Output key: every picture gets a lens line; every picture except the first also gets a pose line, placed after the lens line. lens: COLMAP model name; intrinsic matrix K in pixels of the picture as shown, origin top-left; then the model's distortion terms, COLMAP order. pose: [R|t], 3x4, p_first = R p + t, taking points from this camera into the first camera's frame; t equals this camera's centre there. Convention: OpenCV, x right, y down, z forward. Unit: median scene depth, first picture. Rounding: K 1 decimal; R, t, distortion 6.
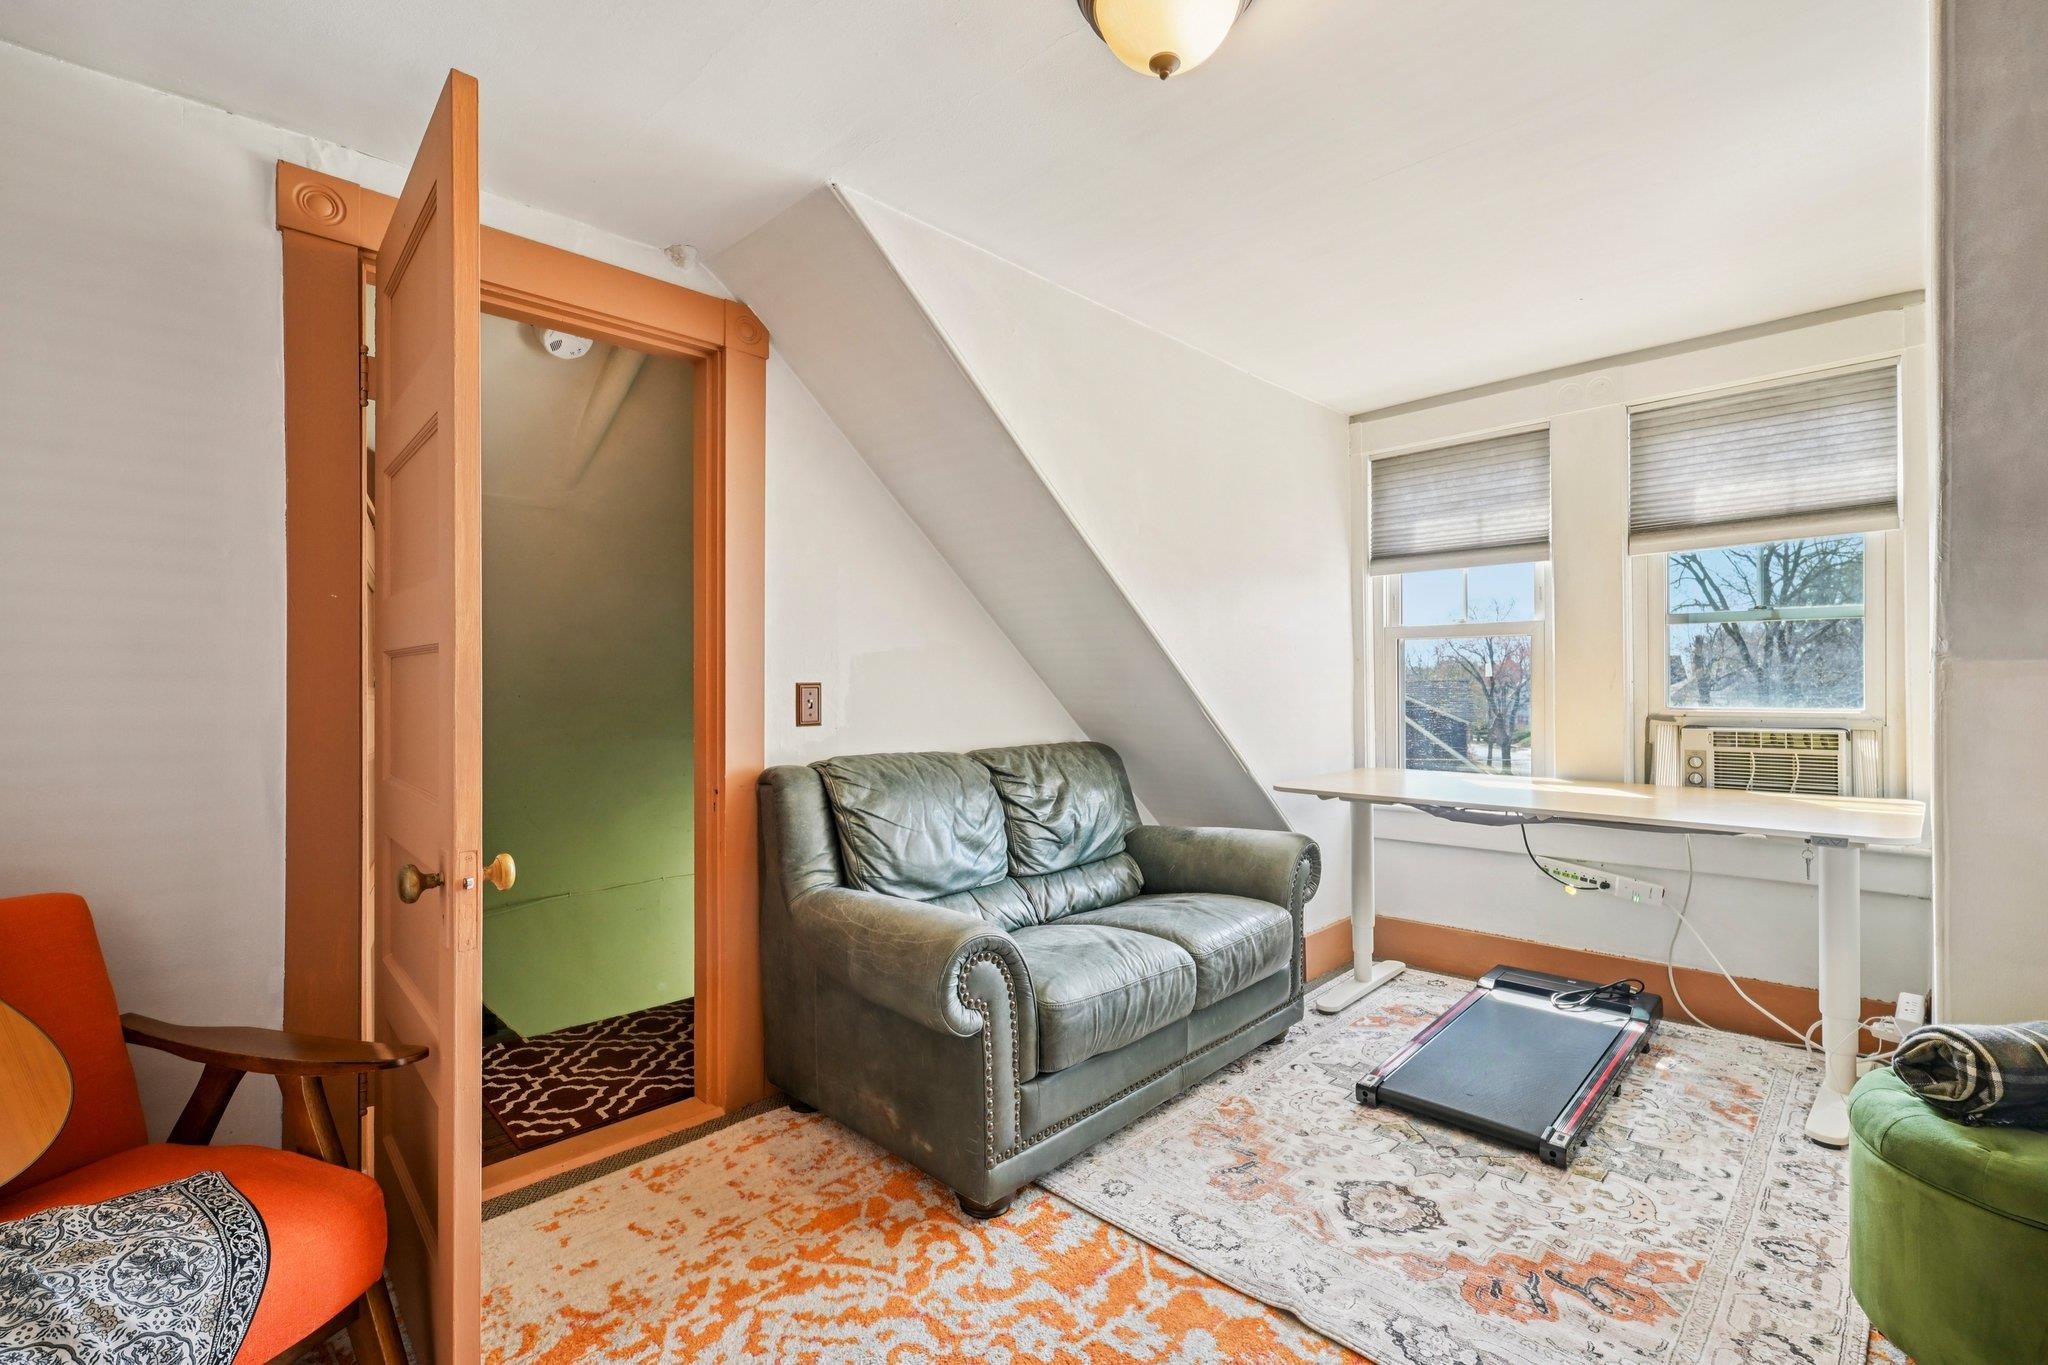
lens RADIAL K [[917.1, 0, 1024.8], [0, 917.1, 690.3], [0, 0, 1]] dist [0.003469, -0.000742]
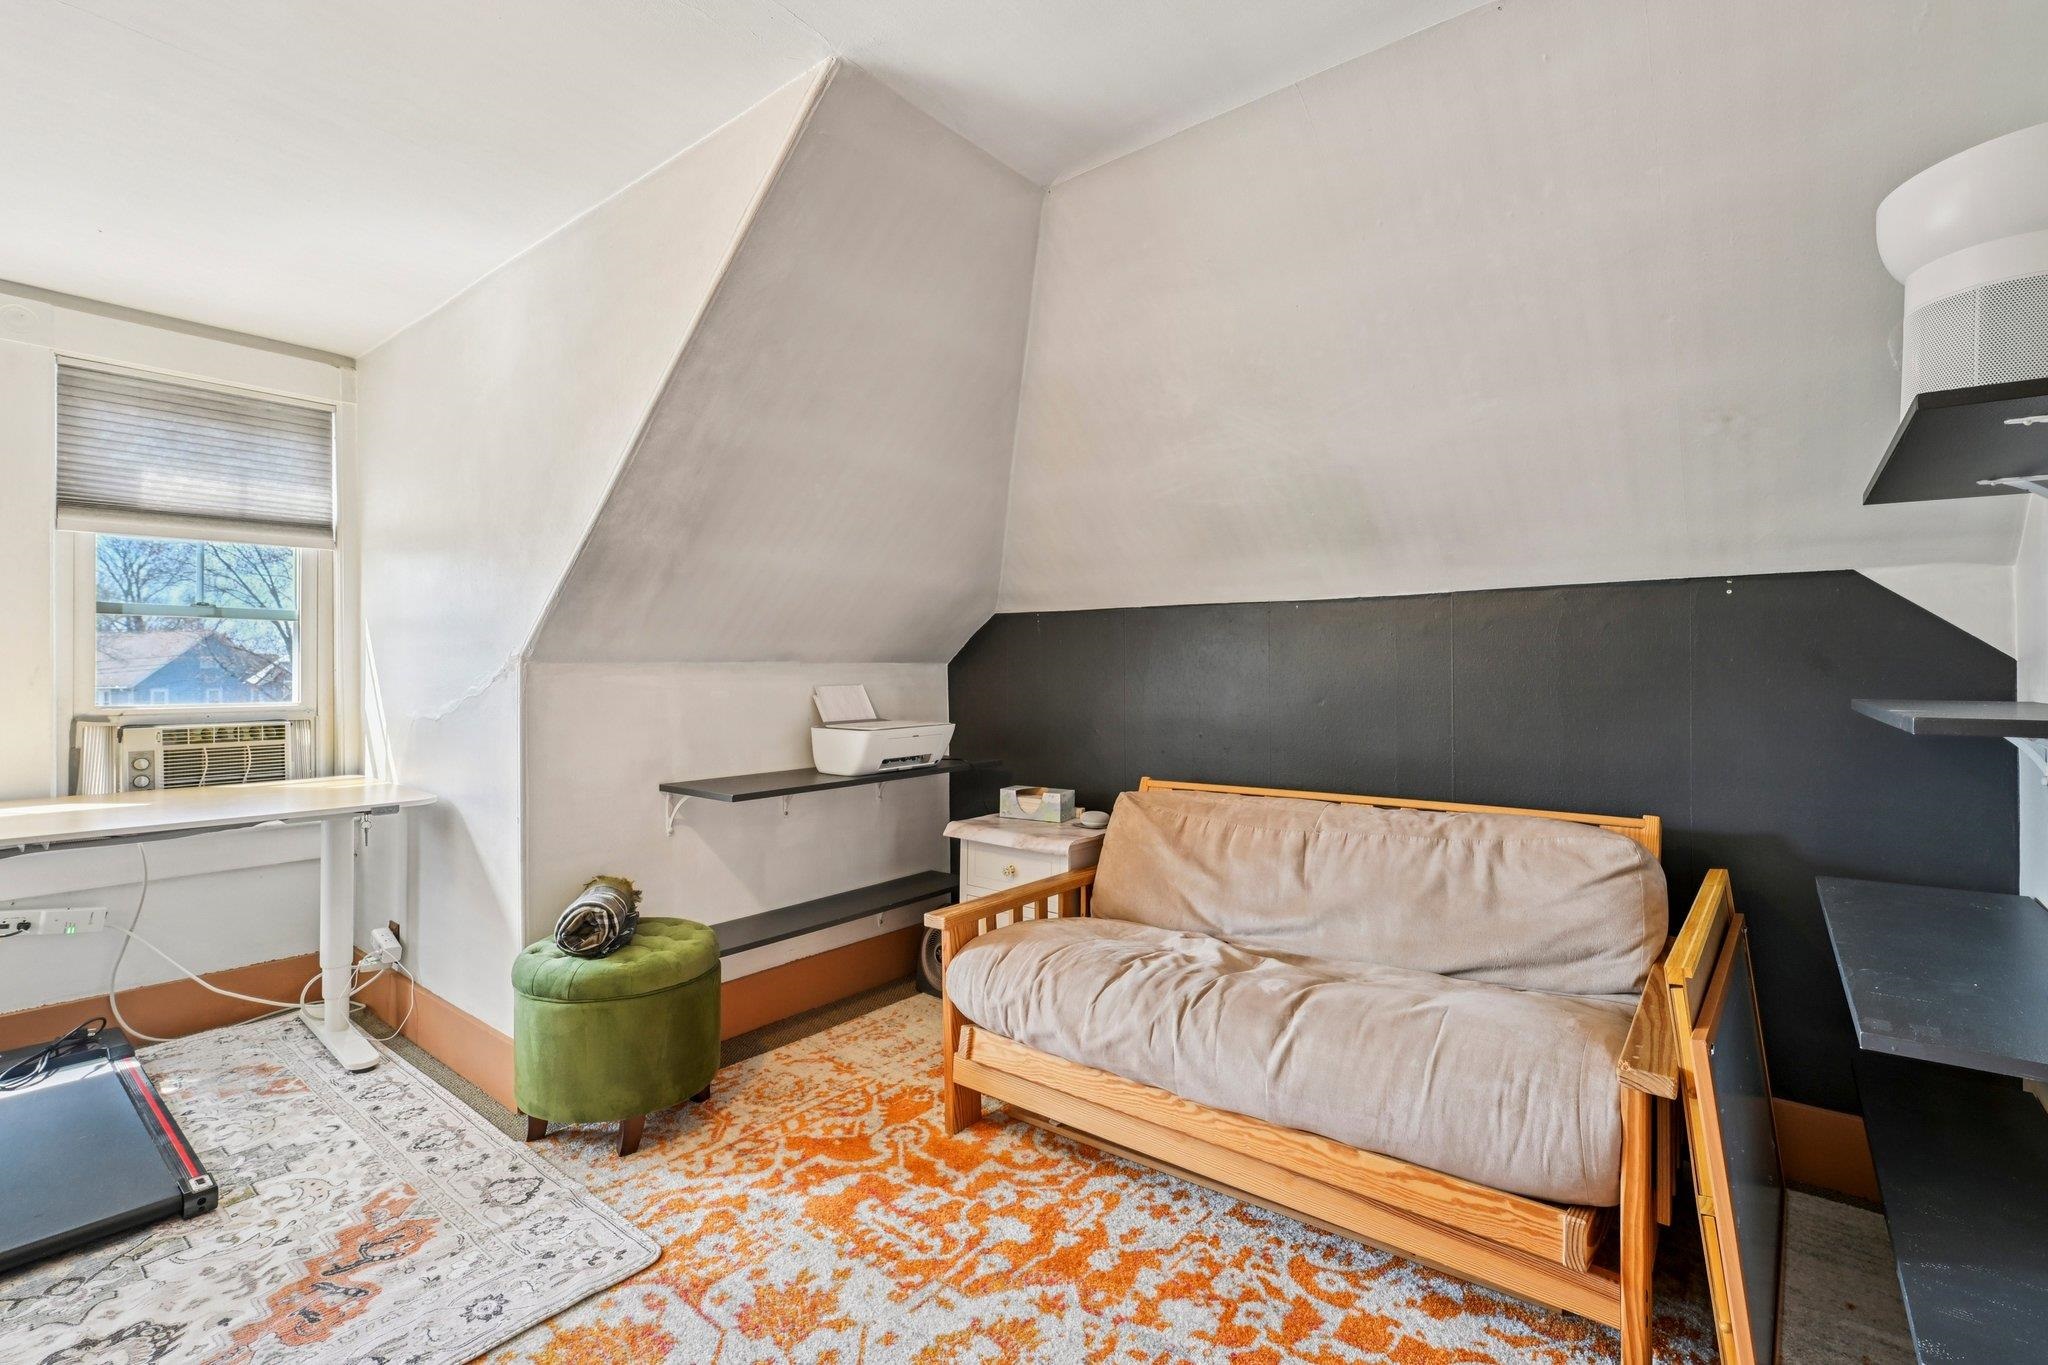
lens RADIAL K [[917.1, 0, 1023.5], [0, 917.1, 673.7], [0, 0, 1]] dist [0.003469, -0.000742]
pose [[-0.092936, 0.005085, 0.995659, -0.371318], [0.010085, 0.999940, -0.004165, -0.000706], [-0.995621, 0.009654, -0.092981, 0.255896]]
